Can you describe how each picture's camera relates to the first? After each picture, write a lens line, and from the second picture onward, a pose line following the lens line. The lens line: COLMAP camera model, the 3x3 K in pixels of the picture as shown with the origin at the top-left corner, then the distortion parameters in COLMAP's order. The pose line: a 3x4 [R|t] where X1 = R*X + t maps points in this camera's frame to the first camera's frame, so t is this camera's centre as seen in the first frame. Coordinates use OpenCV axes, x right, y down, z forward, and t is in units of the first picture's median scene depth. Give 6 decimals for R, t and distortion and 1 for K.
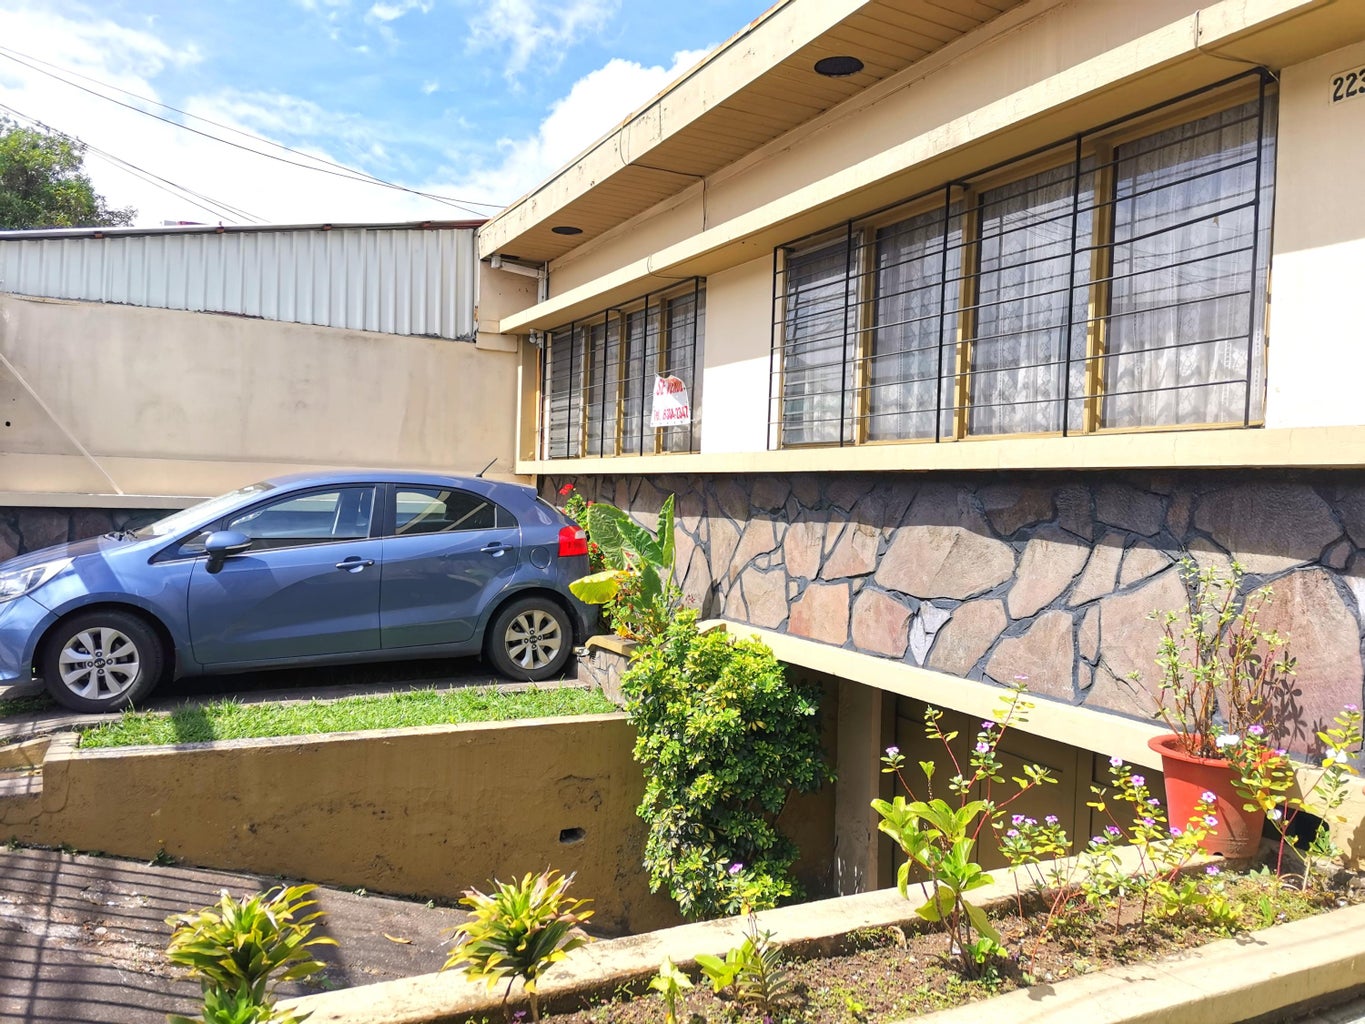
lens RADIAL K [[1022.5, 0, 683.0], [0, 1022.5, 509.6], [0, 0, 1]] dist [0.079536, -0.092143]
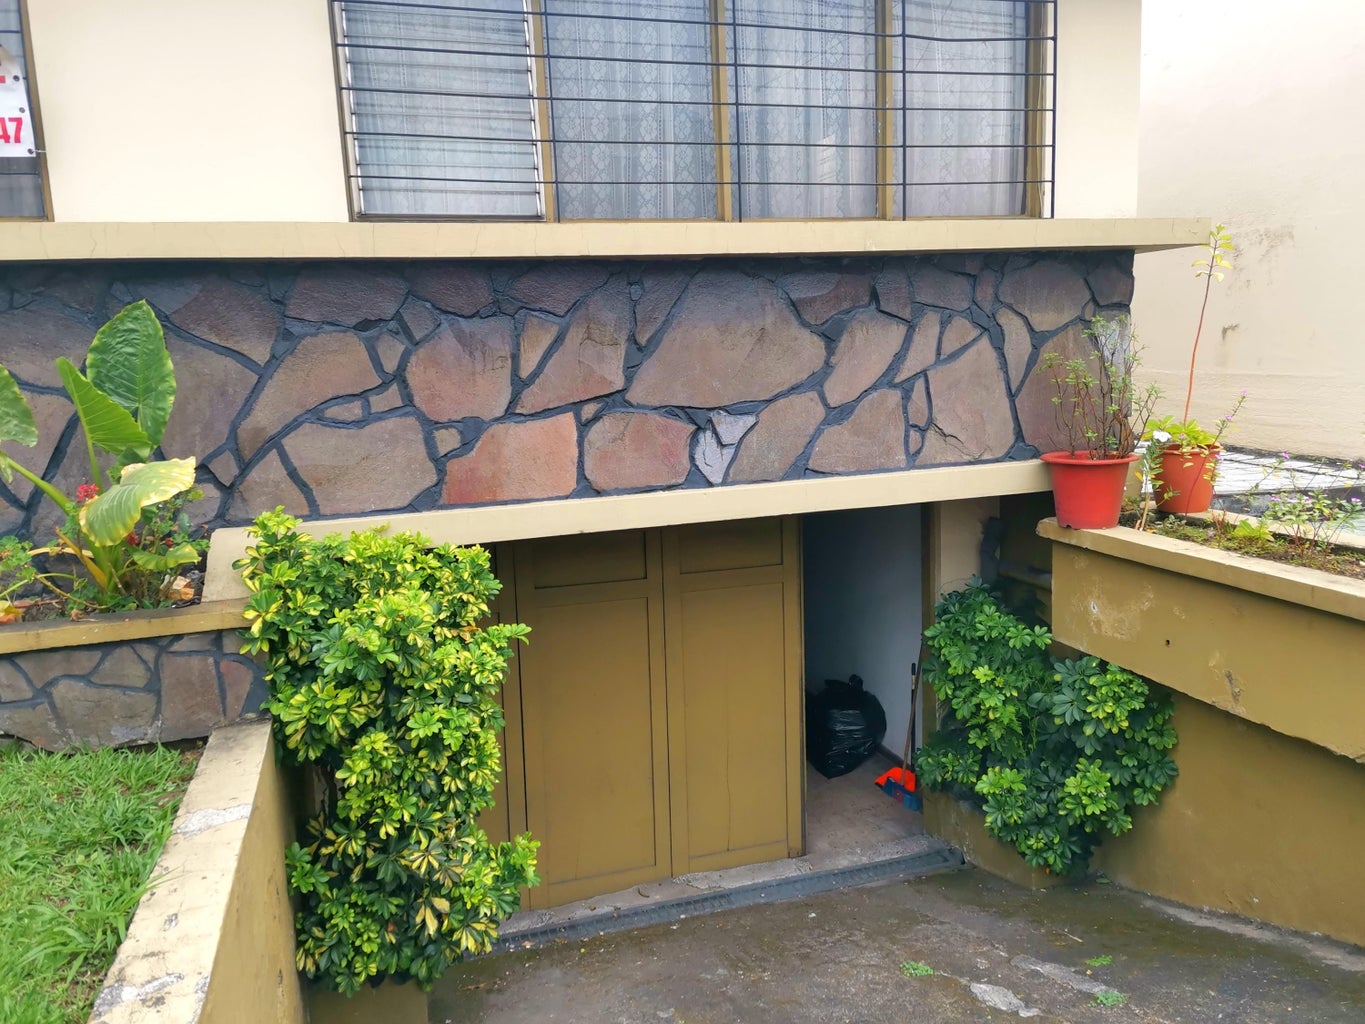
lens RADIAL K [[1022.5, 0, 686.4], [0, 1022.5, 524.3], [0, 0, 1]] dist [0.079536, -0.092143]
pose [[0.180125, -0.203299, 0.962406, -0.608057], [0.060766, 0.978840, 0.195397, 0.010951], [-0.981765, 0.023286, 0.188667, 0.828486]]
